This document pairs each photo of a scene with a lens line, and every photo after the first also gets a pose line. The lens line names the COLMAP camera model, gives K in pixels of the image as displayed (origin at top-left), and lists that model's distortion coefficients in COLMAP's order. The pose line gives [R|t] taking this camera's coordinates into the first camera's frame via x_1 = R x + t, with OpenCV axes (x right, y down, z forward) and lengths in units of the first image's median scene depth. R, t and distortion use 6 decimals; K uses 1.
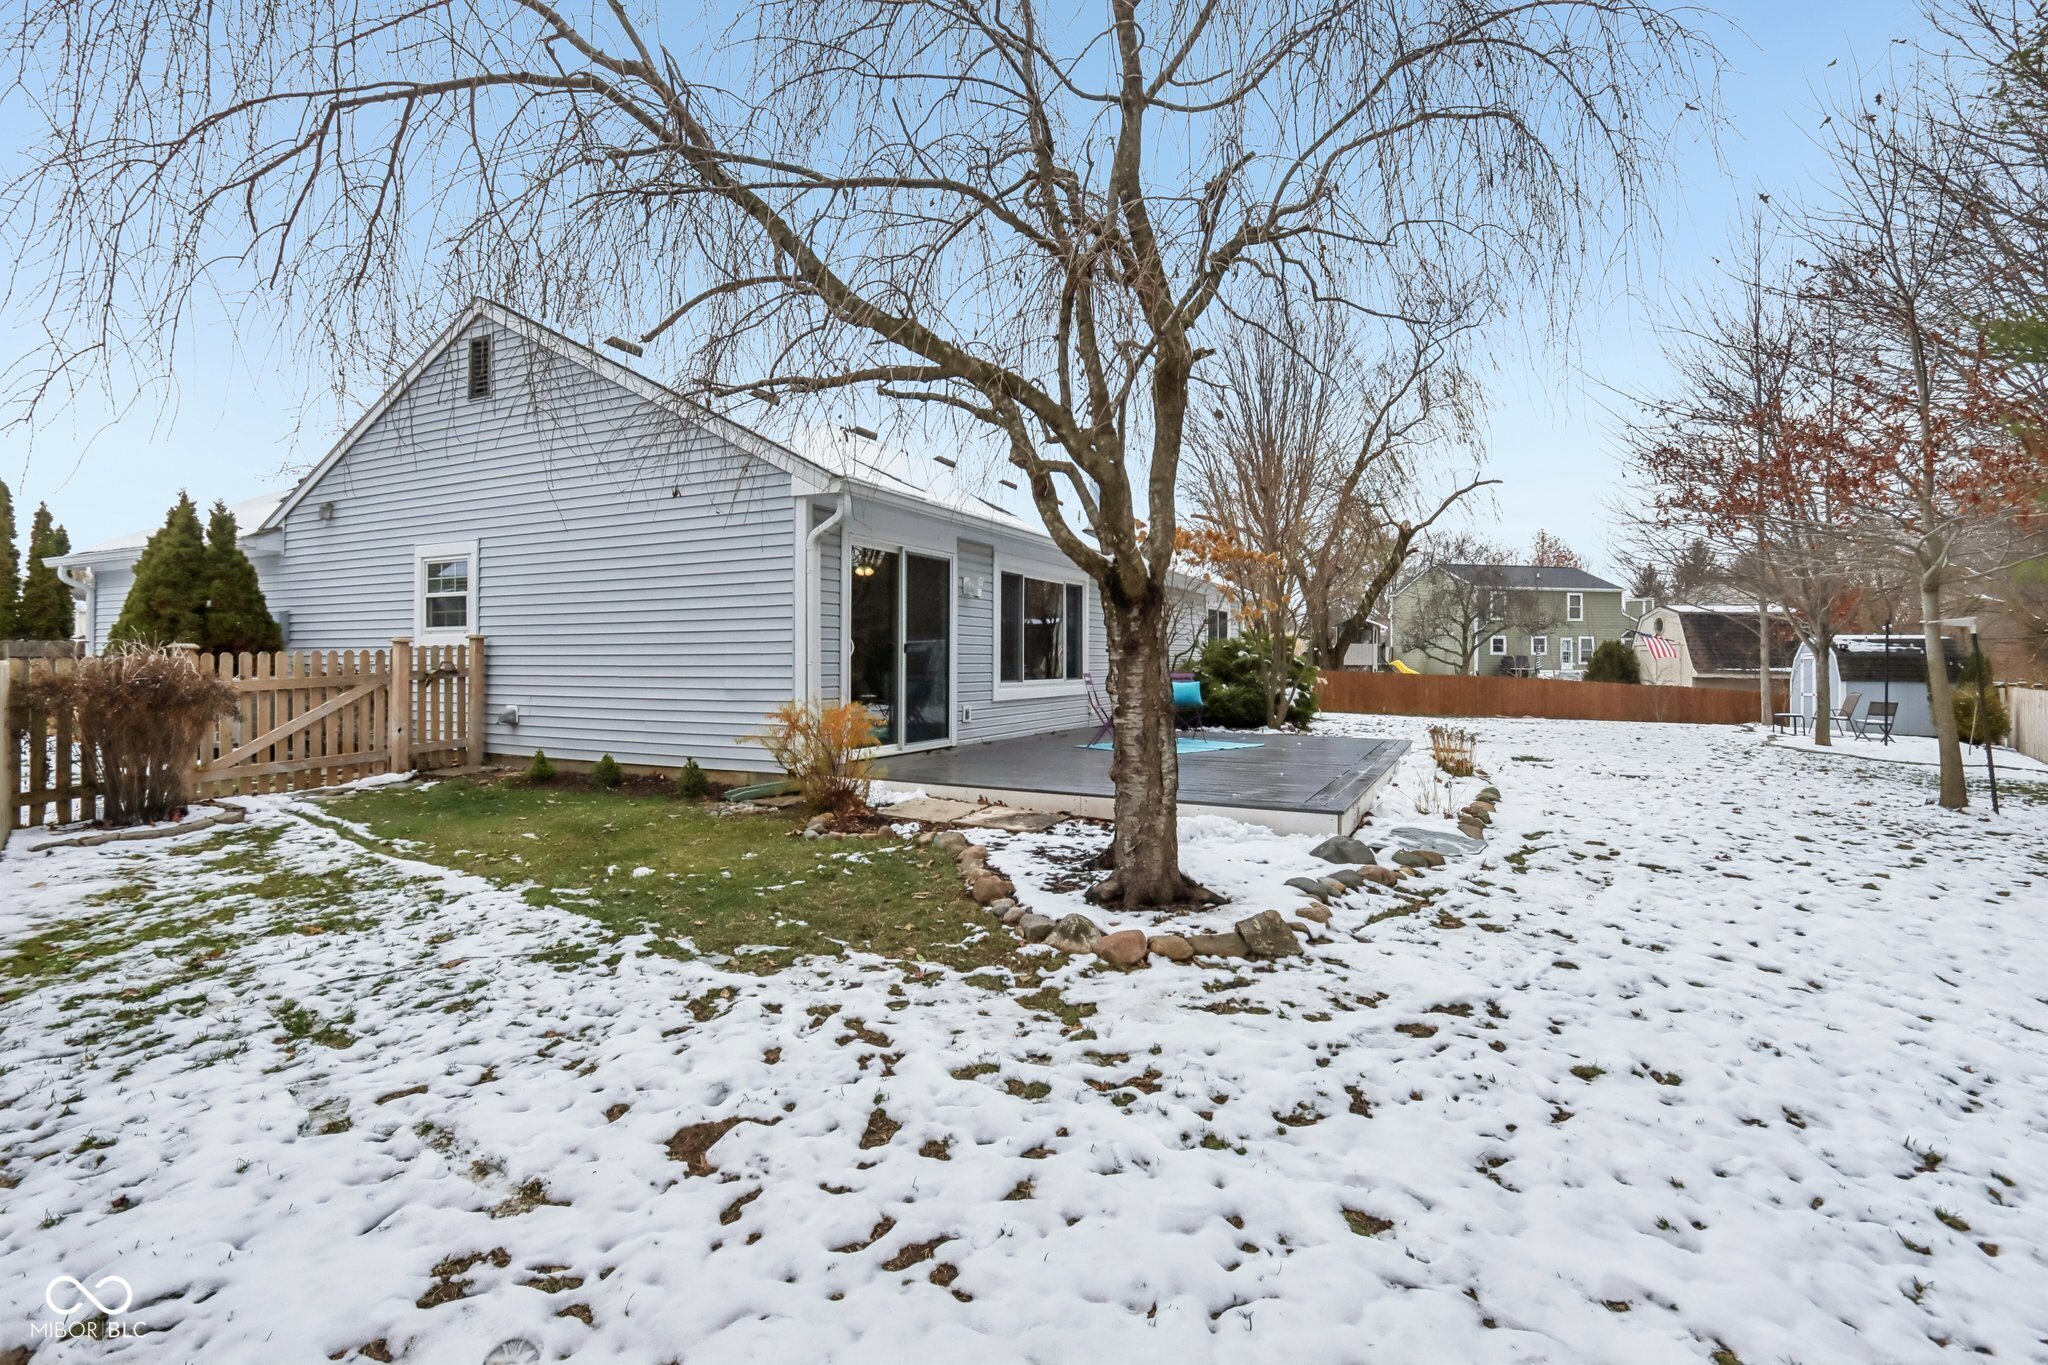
lens RADIAL K [[941.0, 0, 1021.9], [0, 941.0, 673.5], [0, 0, 1]] dist [0.001662, -0.000627]
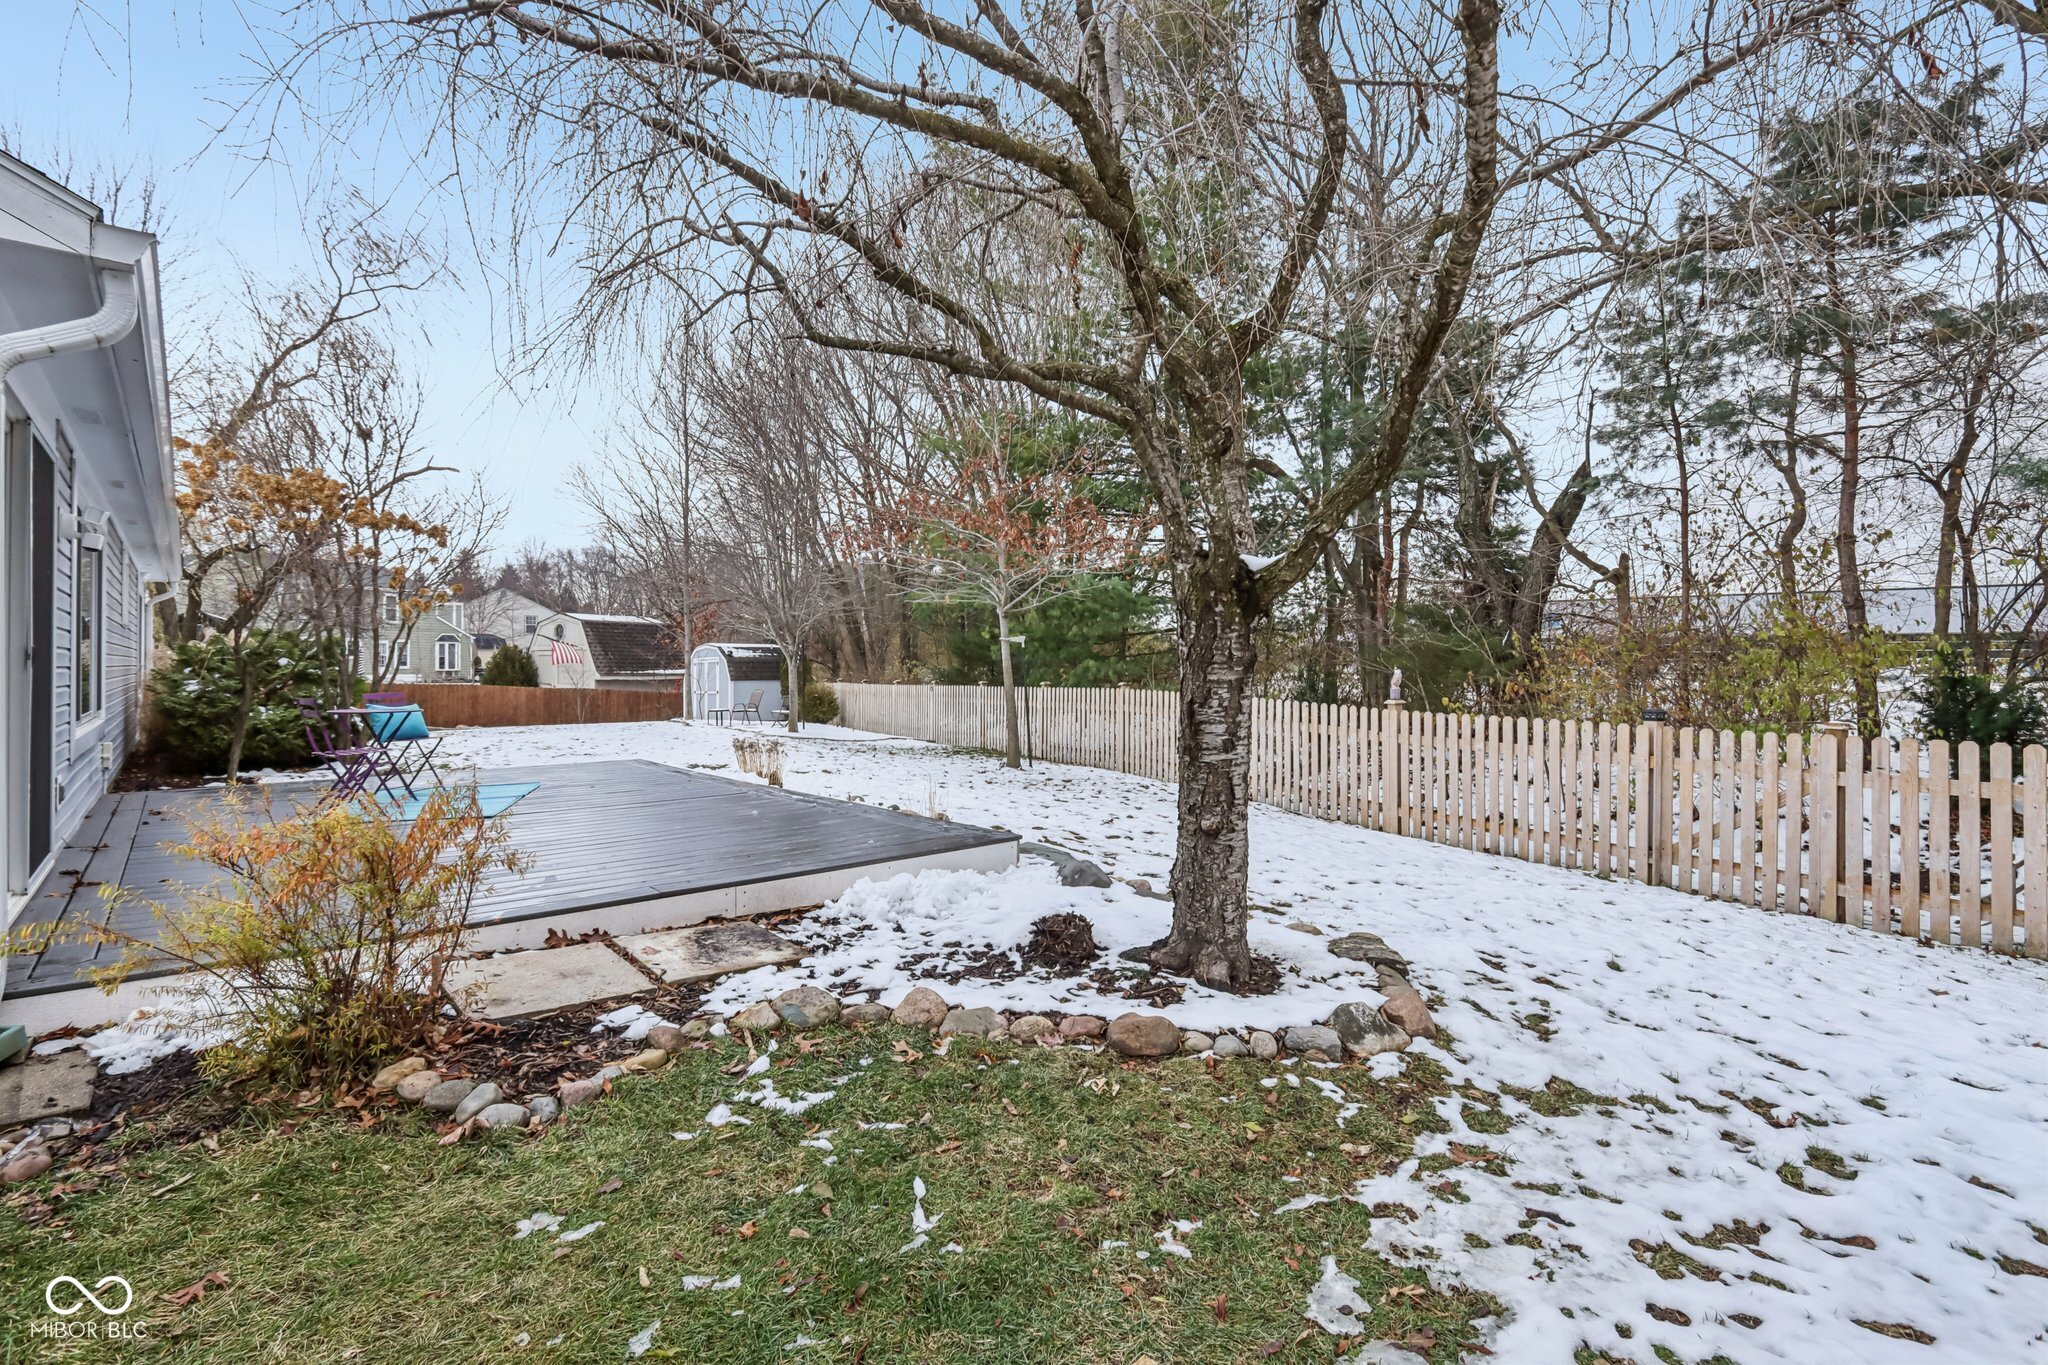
lens RADIAL K [[941.0, 0, 1023.9], [0, 941.0, 670.8], [0, 0, 1]] dist [0.001662, -0.000627]
pose [[0.360353, -0.007652, 0.932785, -0.848484], [0.011241, 0.999929, 0.003860, -0.034646], [-0.932748, 0.009094, 0.360414, 1.052214]]
